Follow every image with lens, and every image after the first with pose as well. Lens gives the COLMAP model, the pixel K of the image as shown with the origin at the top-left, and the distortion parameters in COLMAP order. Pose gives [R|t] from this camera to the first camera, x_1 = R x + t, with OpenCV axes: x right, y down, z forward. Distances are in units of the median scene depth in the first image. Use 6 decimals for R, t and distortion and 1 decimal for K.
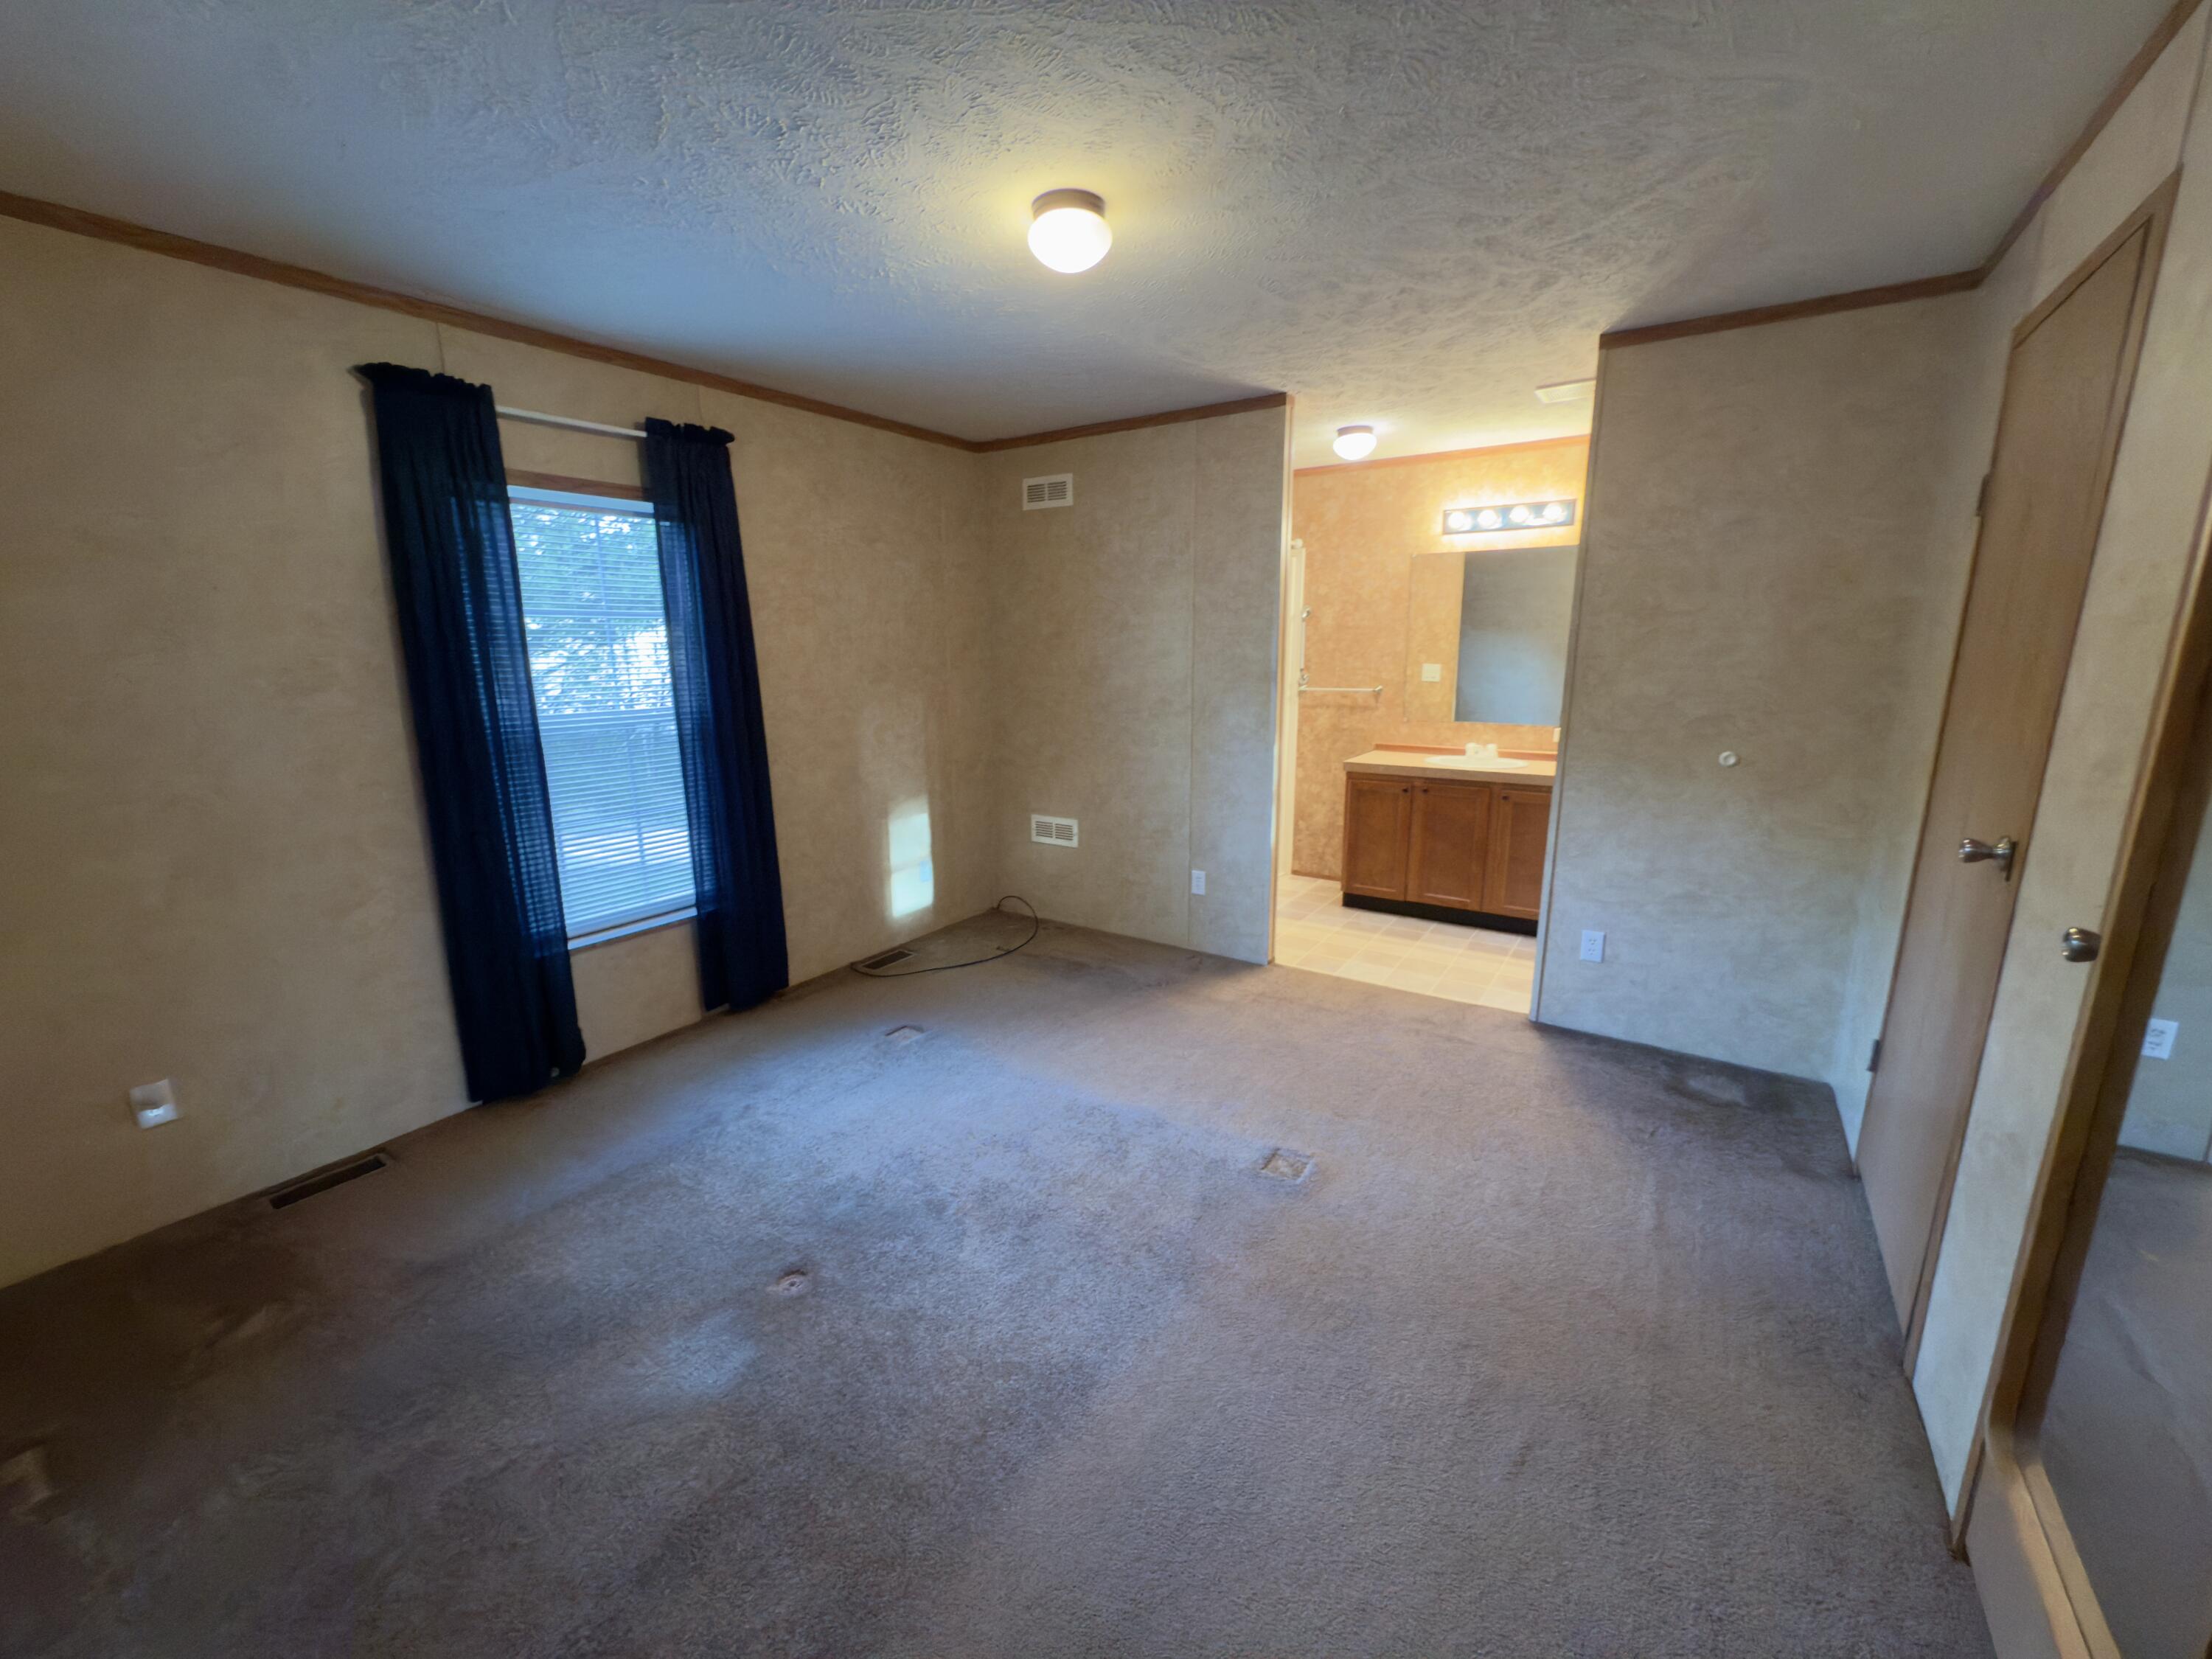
lens RADIAL K [[876.3, 0, 1104.5], [0, 876.3, 827.0], [0, 0, 1]] dist [-0.000725, -0.000008]
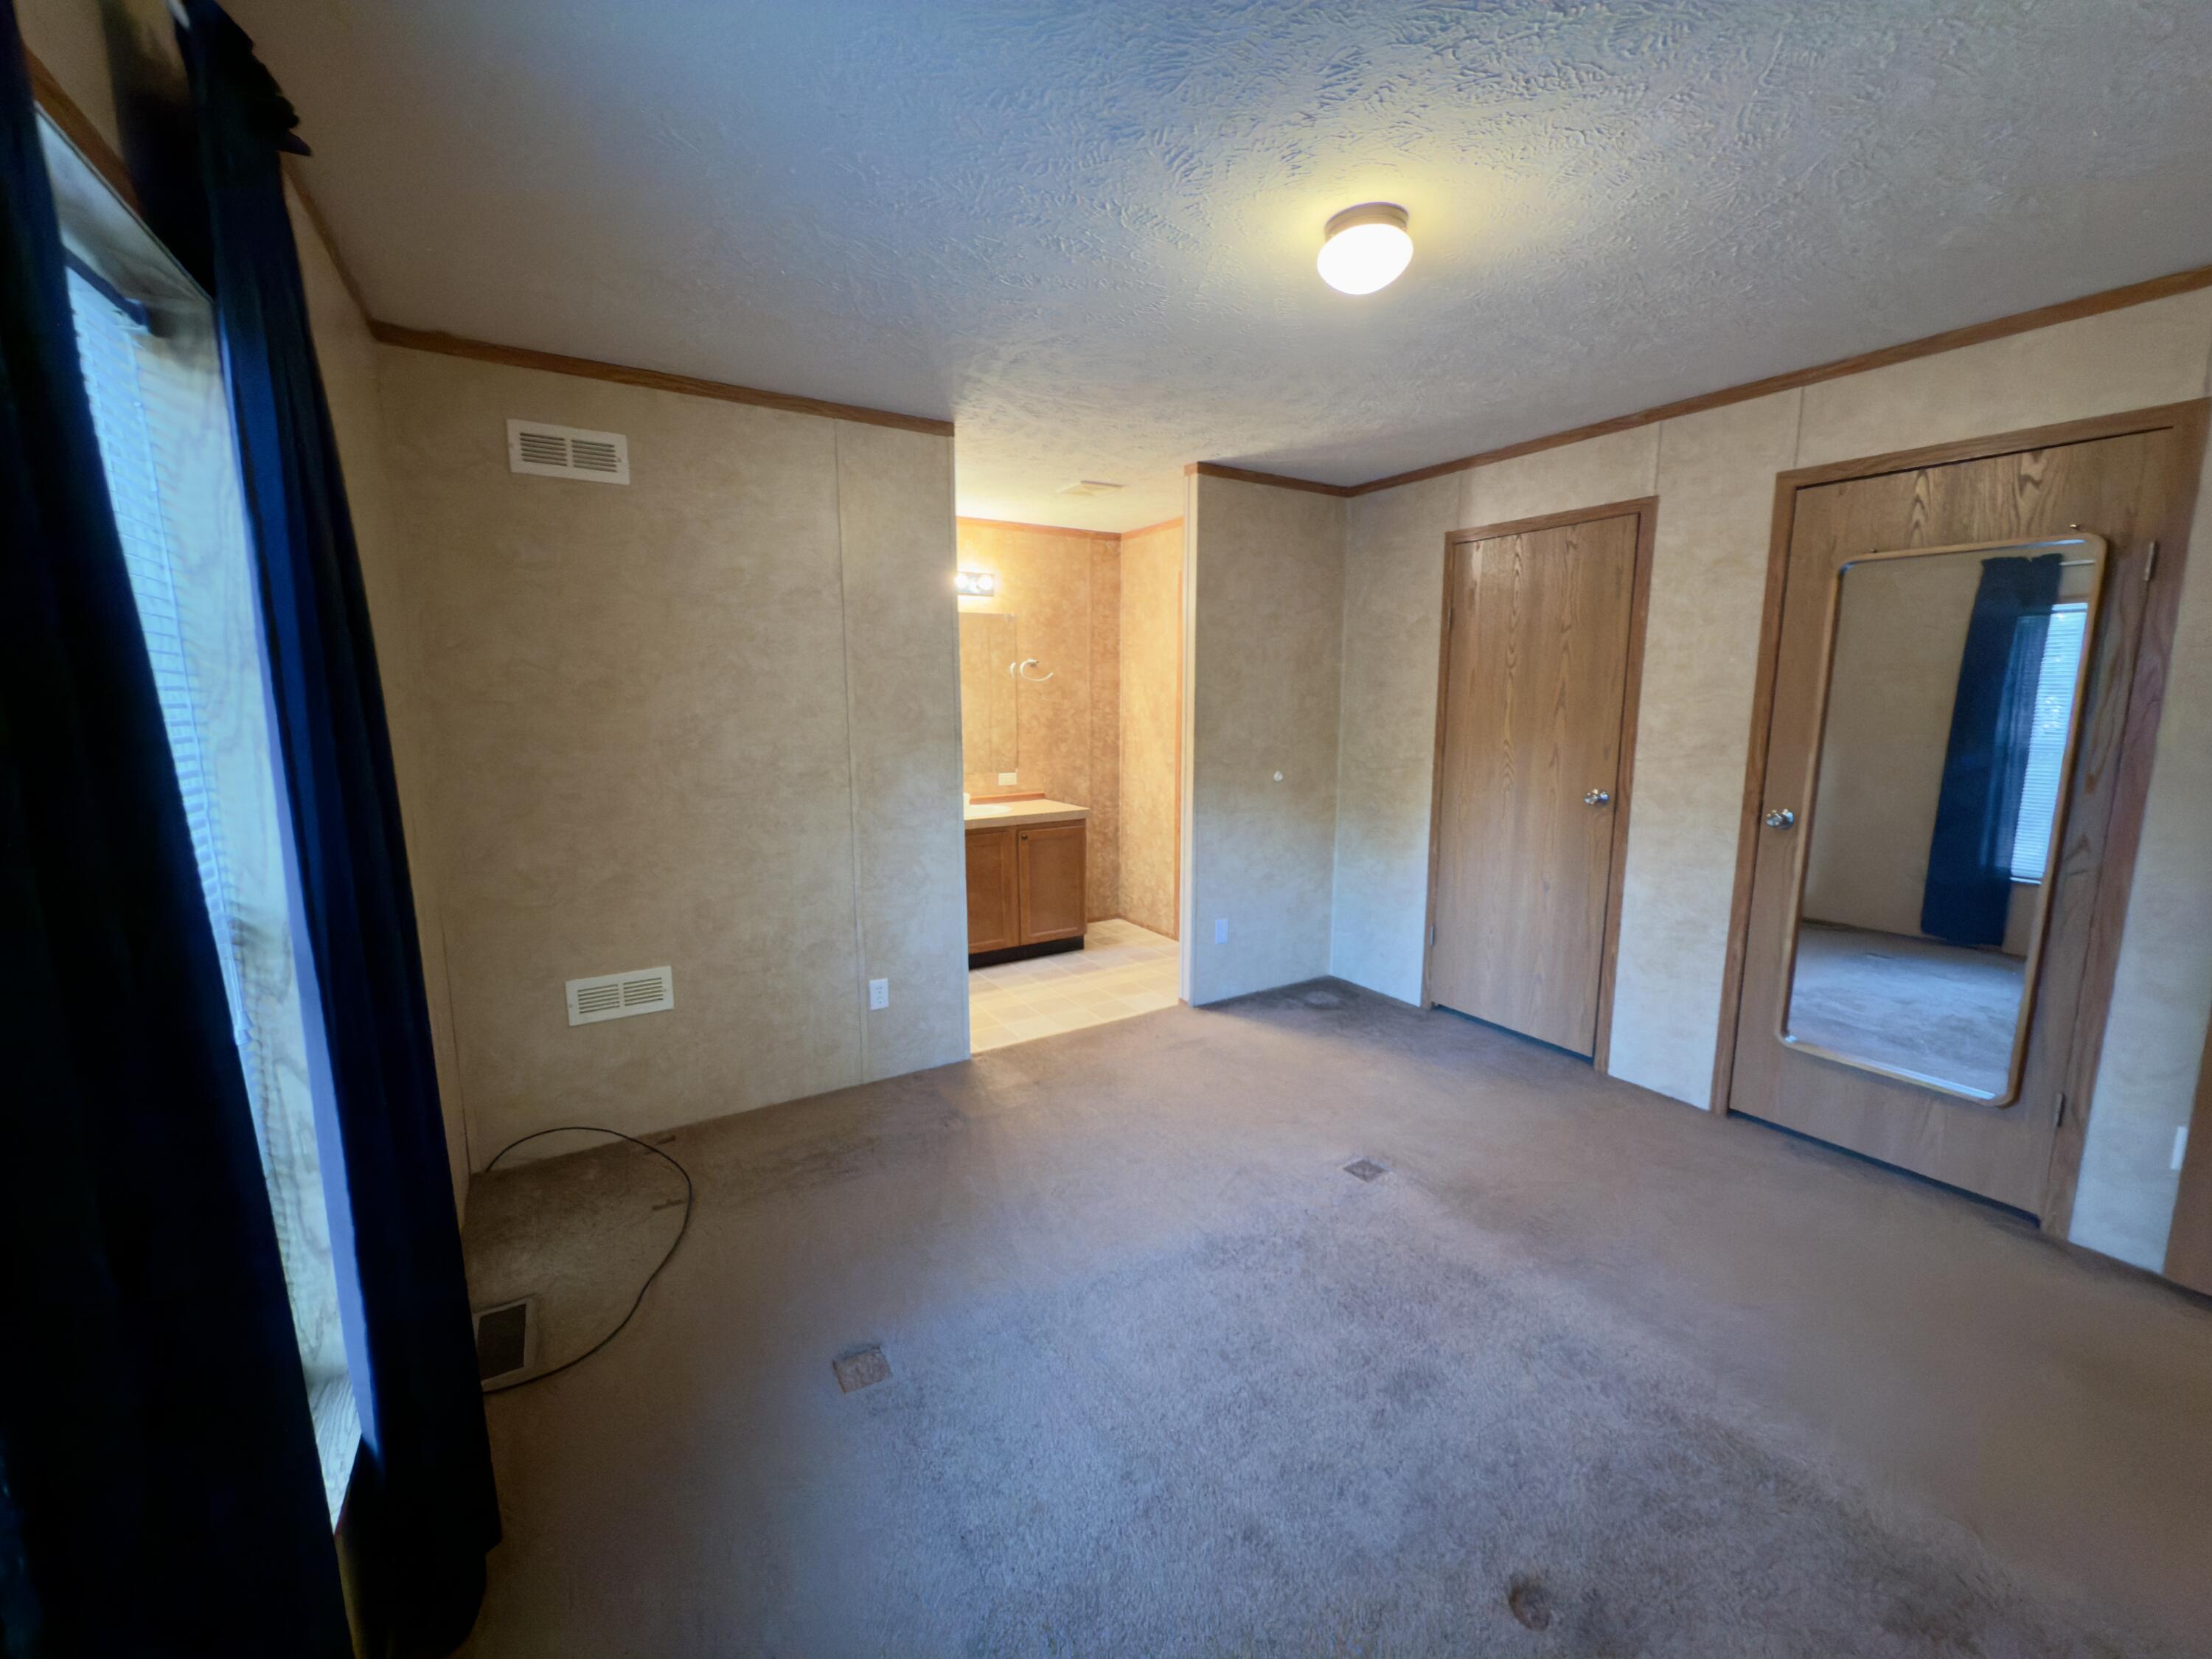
lens RADIAL K [[876.3, 0, 1102.7], [0, 876.3, 826.3], [0, 0, 1]] dist [-0.000725, -0.000008]
pose [[0.414440, -0.128454, 0.900966, -0.463474], [0.188562, 0.980626, 0.053074, -0.082318], [-0.890328, 0.147892, 0.430632, 0.412710]]
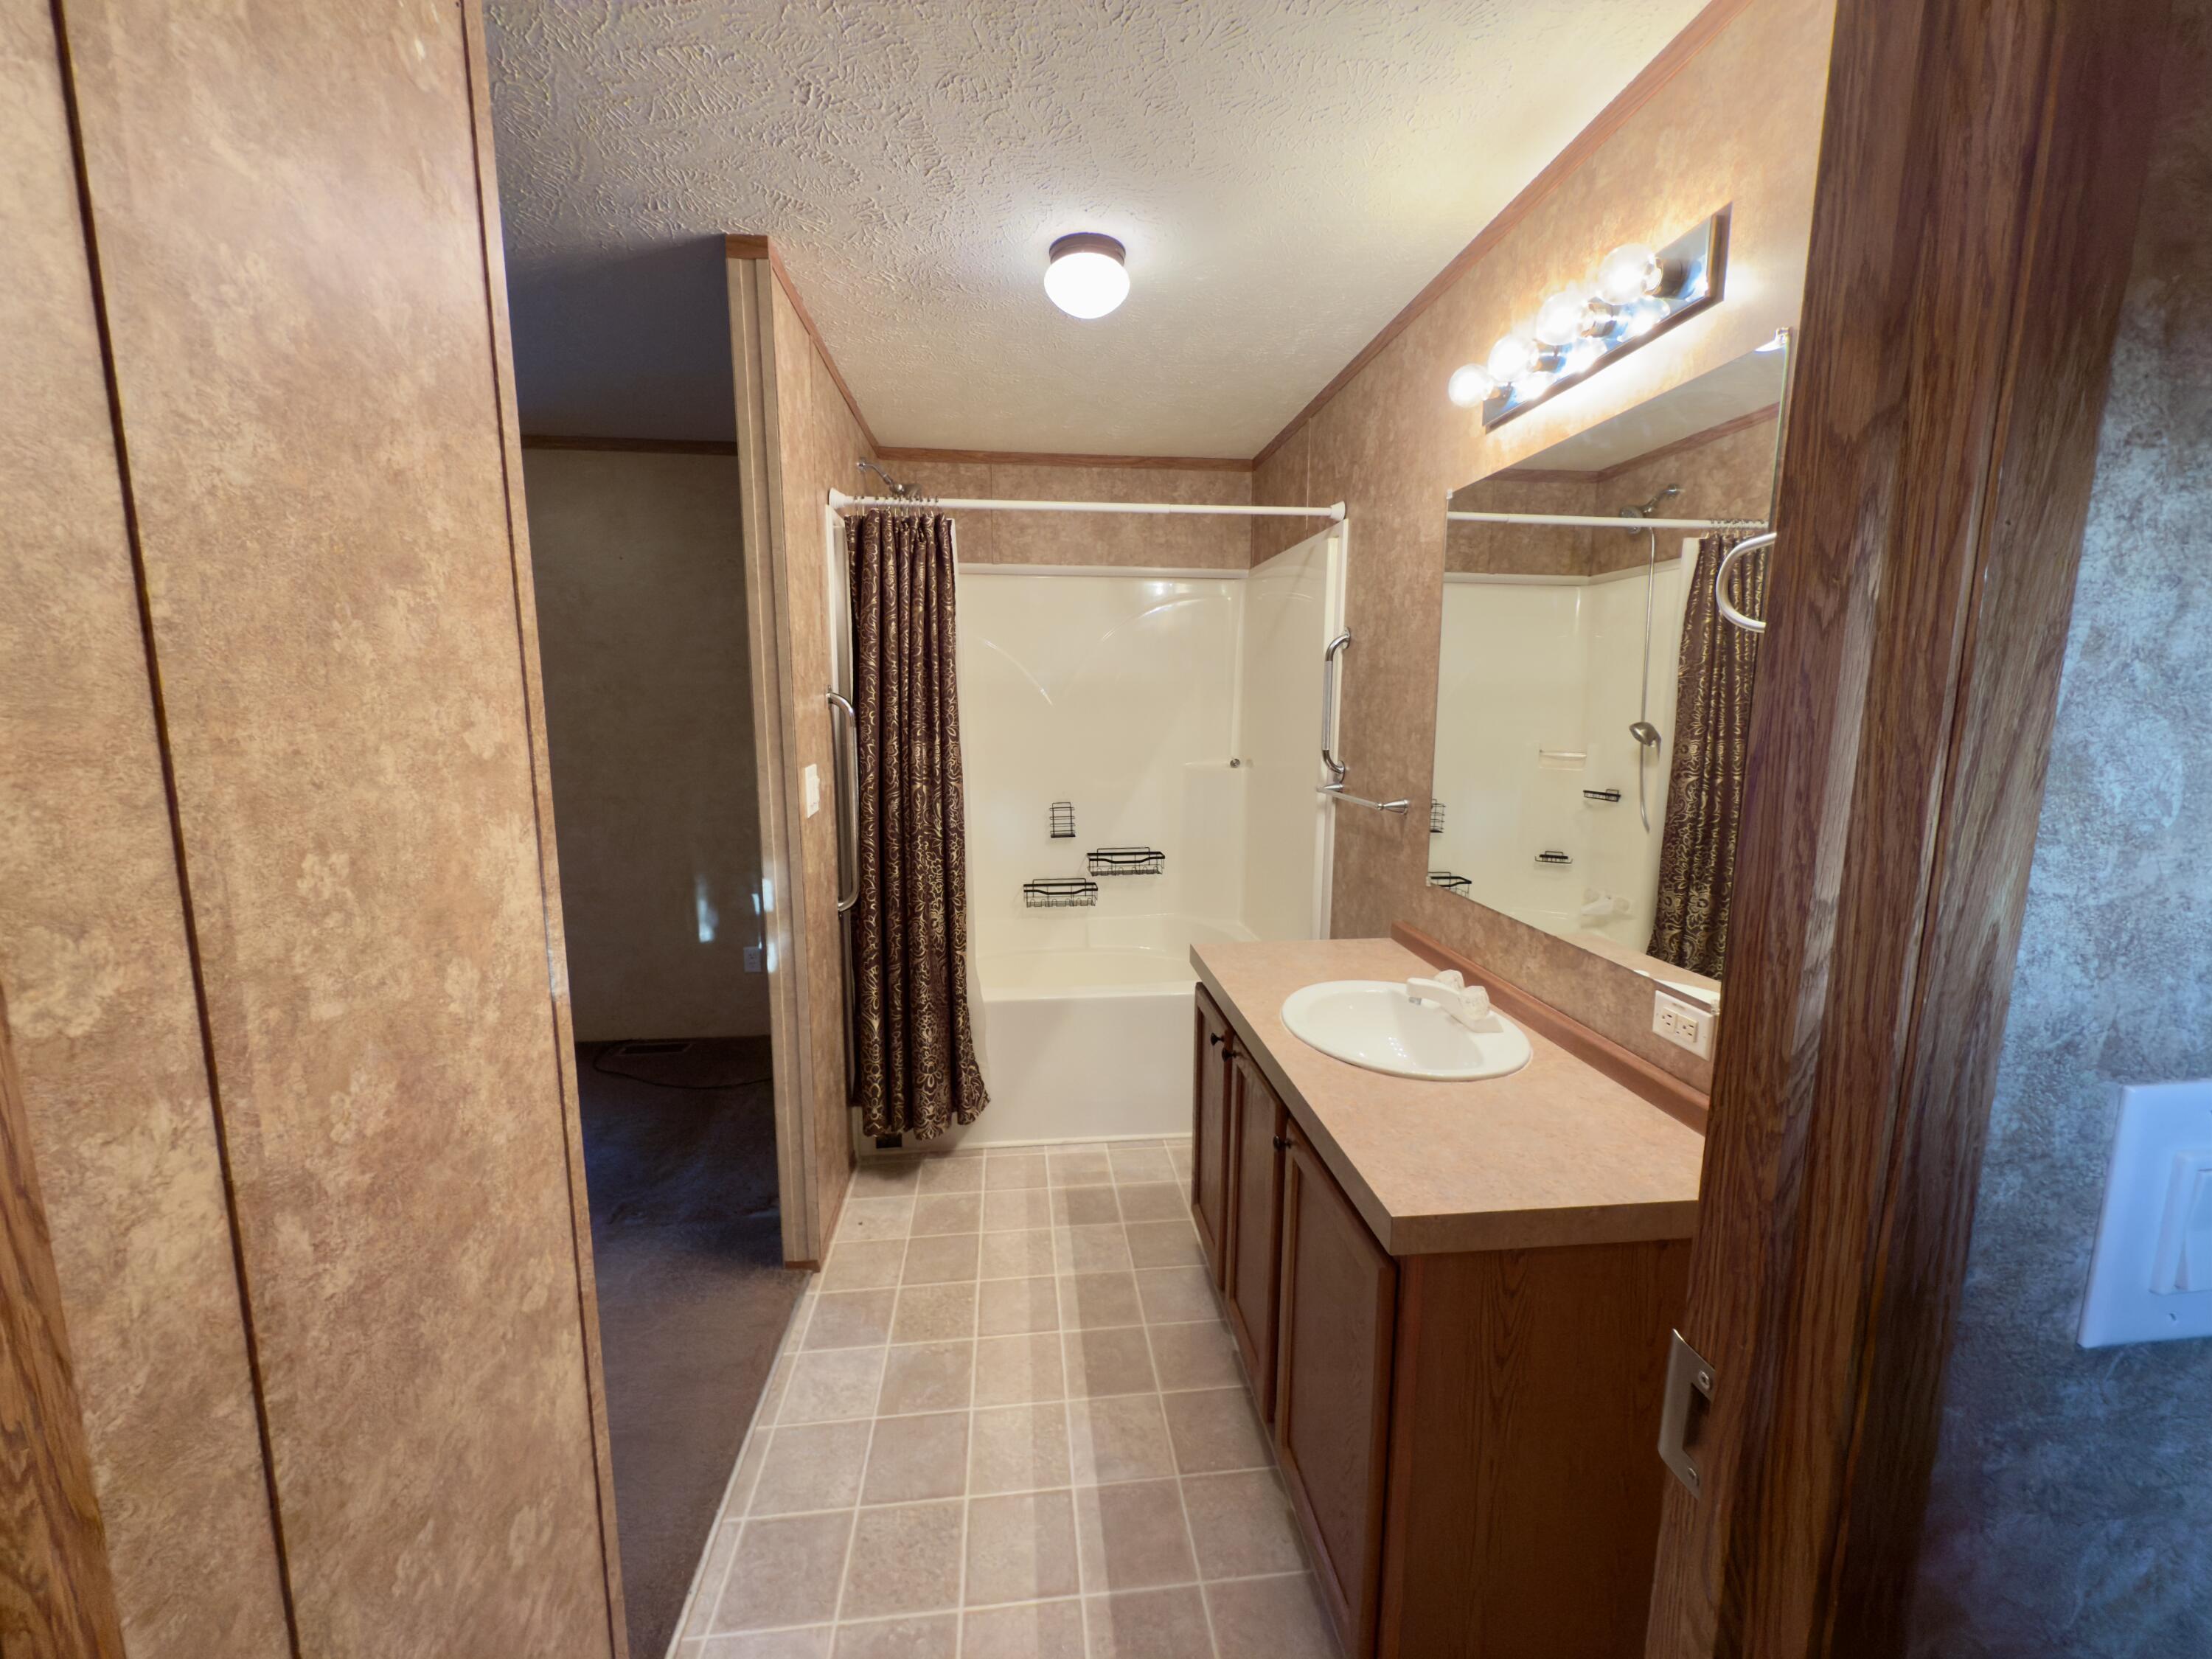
lens RADIAL K [[876.3, 0, 1103.2], [0, 876.3, 824.4], [0, 0, 1]] dist [-0.000725, -0.000008]
pose [[0.643251, 0.119915, -0.756206, 0.622417], [-0.170078, 0.985363, 0.011580, -0.142242], [0.746526, 0.121165, 0.654231, 0.665856]]
